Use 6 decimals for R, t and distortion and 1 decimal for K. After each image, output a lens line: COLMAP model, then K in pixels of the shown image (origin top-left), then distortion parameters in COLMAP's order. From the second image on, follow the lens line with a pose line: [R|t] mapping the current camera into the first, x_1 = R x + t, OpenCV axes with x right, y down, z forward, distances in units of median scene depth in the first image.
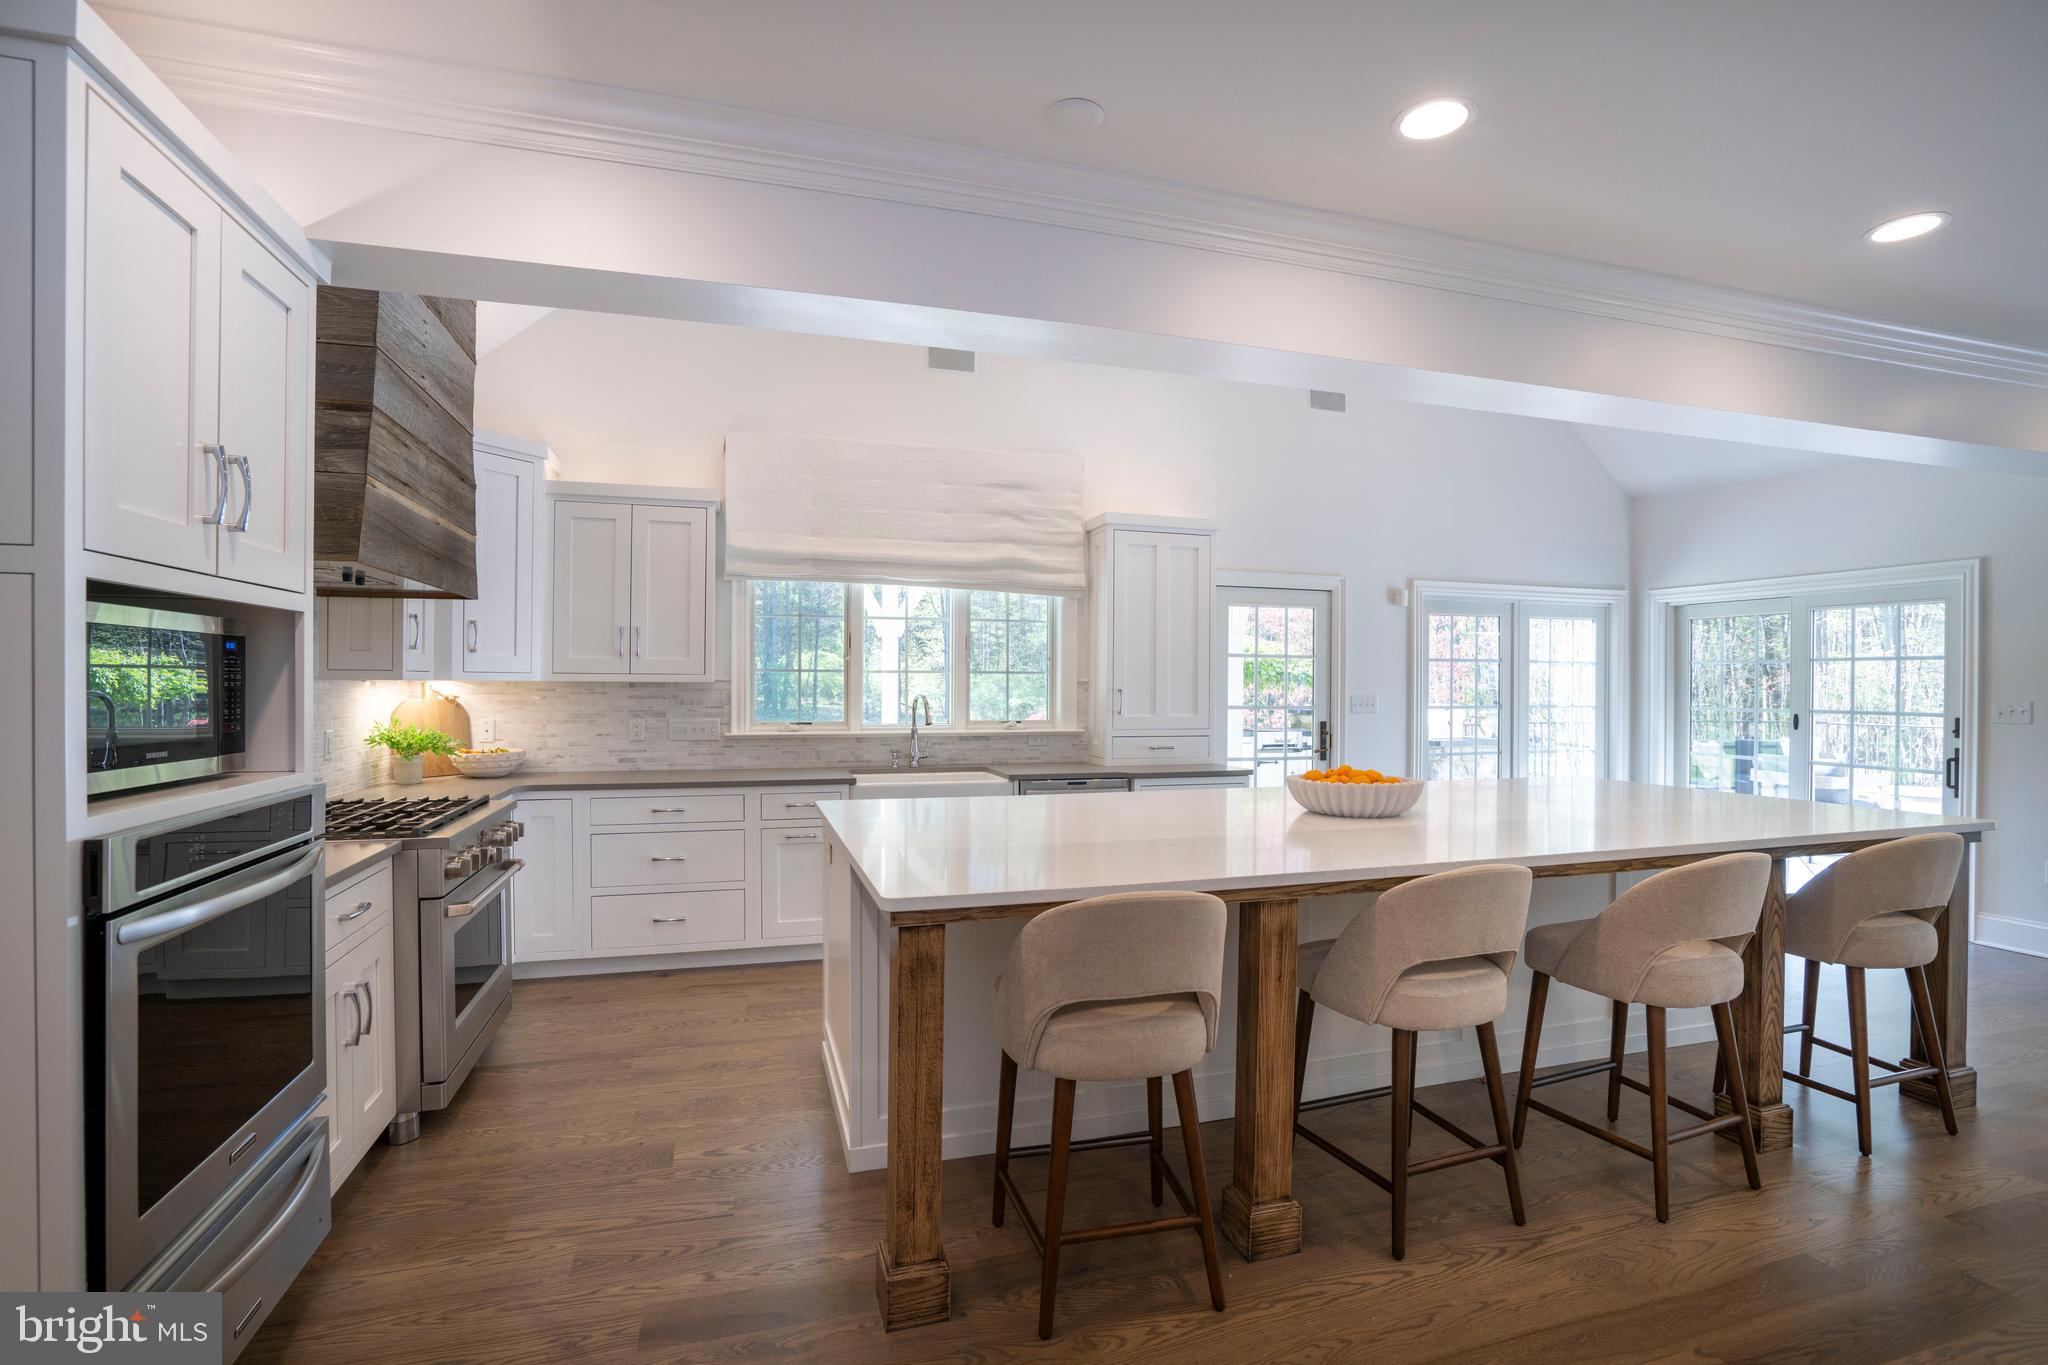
lens RADIAL K [[937.6, 0, 1048.0], [0, 937.6, 685.2], [0, 0, 1]] dist [-0.029006, 0.001038]
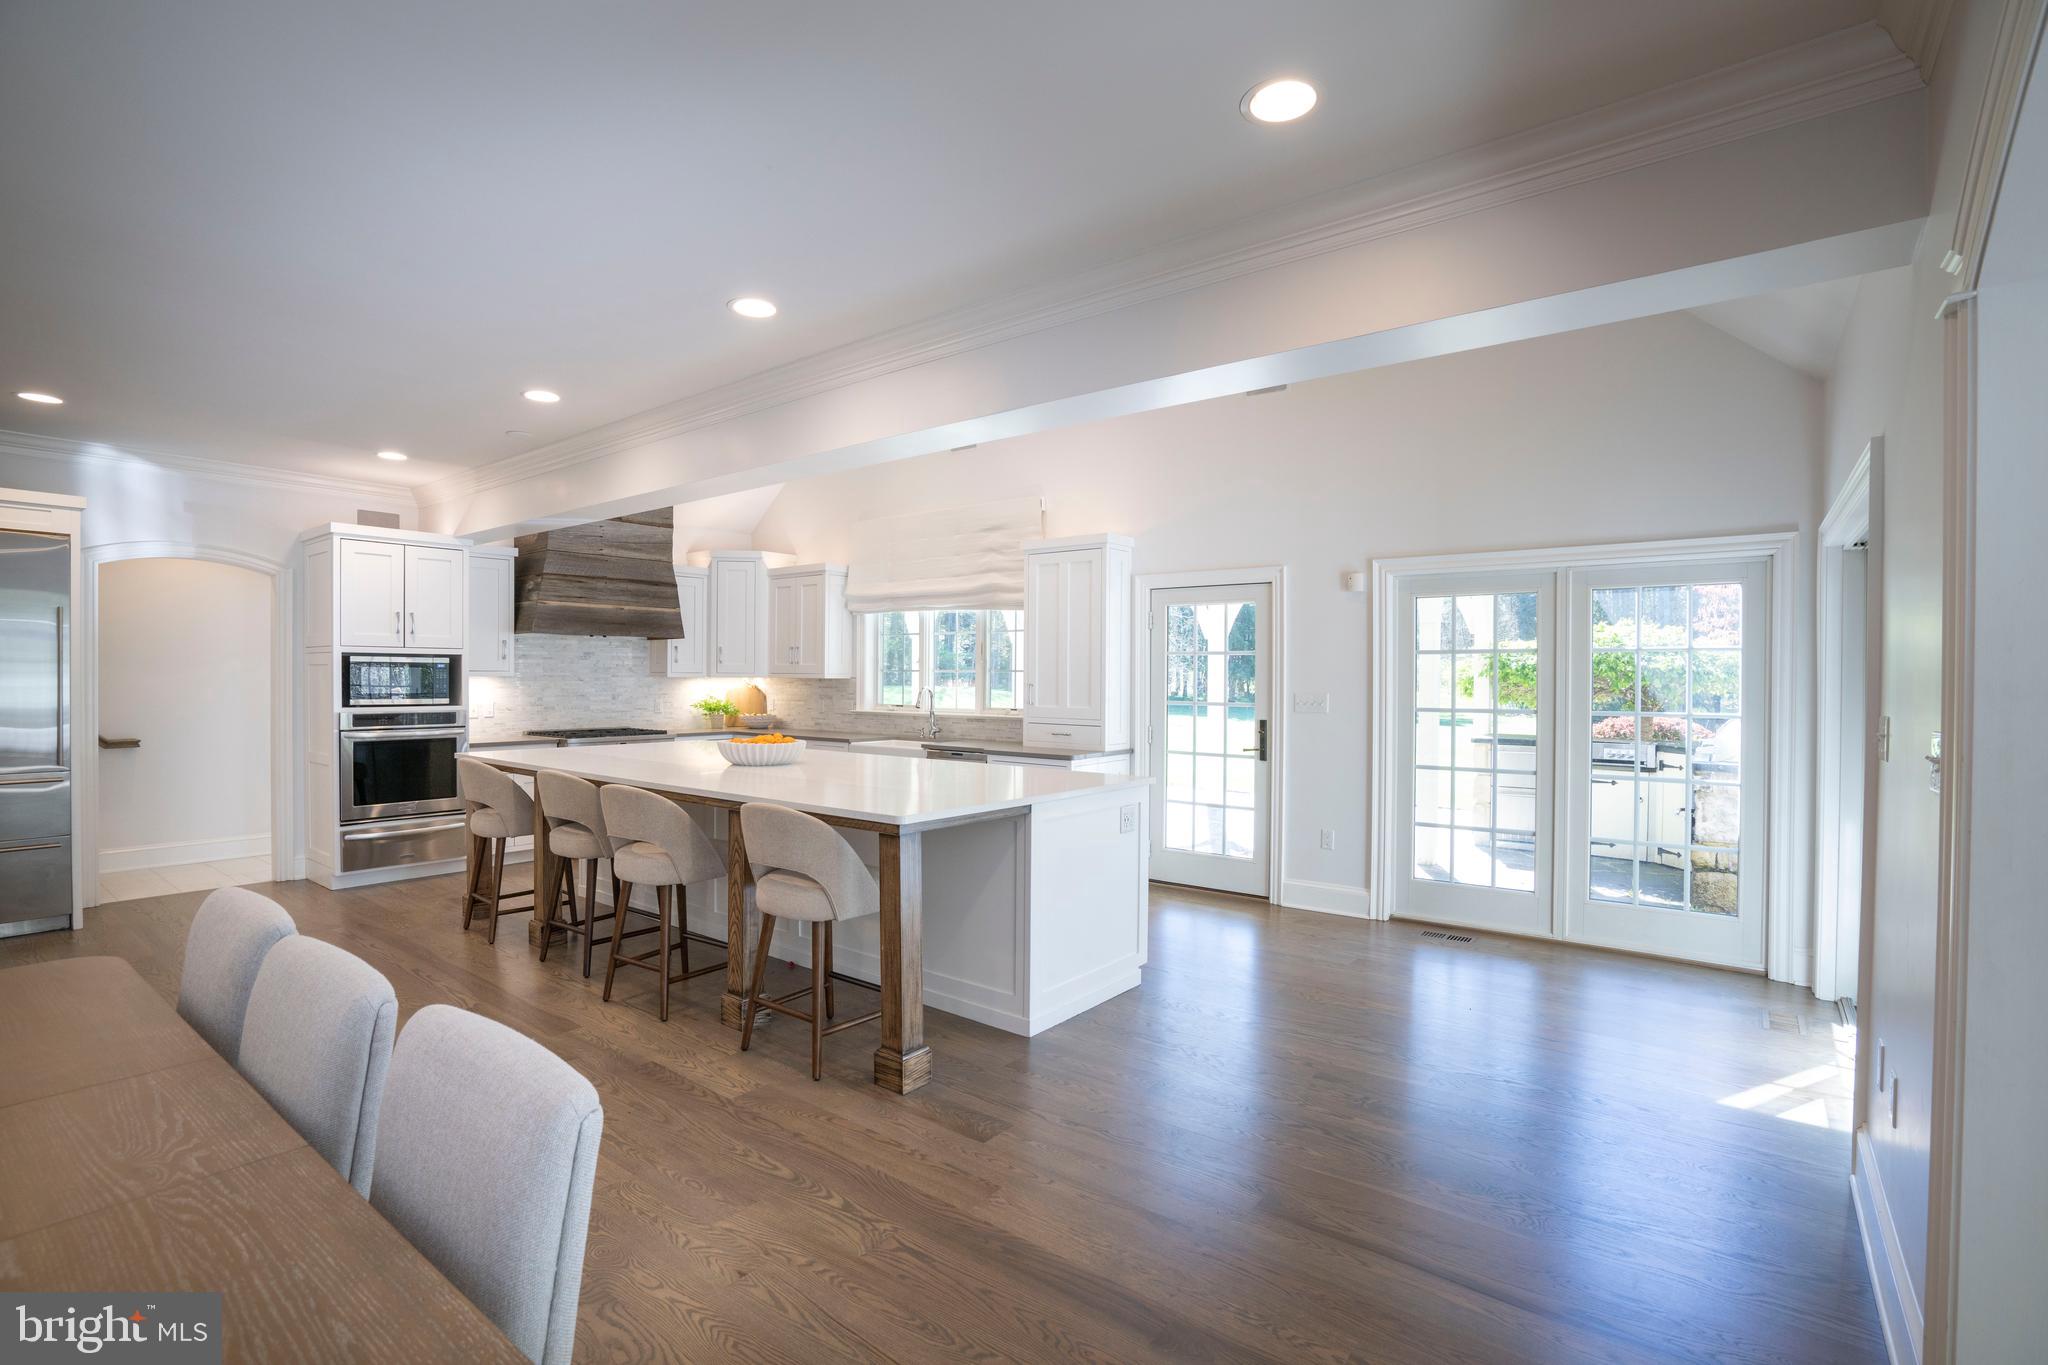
lens RADIAL K [[937.6, 0, 1048.0], [0, 937.6, 685.2], [0, 0, 1]] dist [-0.029006, 0.001038]
pose [[0.574810, 0.005375, -0.818270, 1.206795], [-0.006077, 0.999979, 0.002299, 0.003378], [0.818265, 0.003651, 0.574830, 0.344392]]
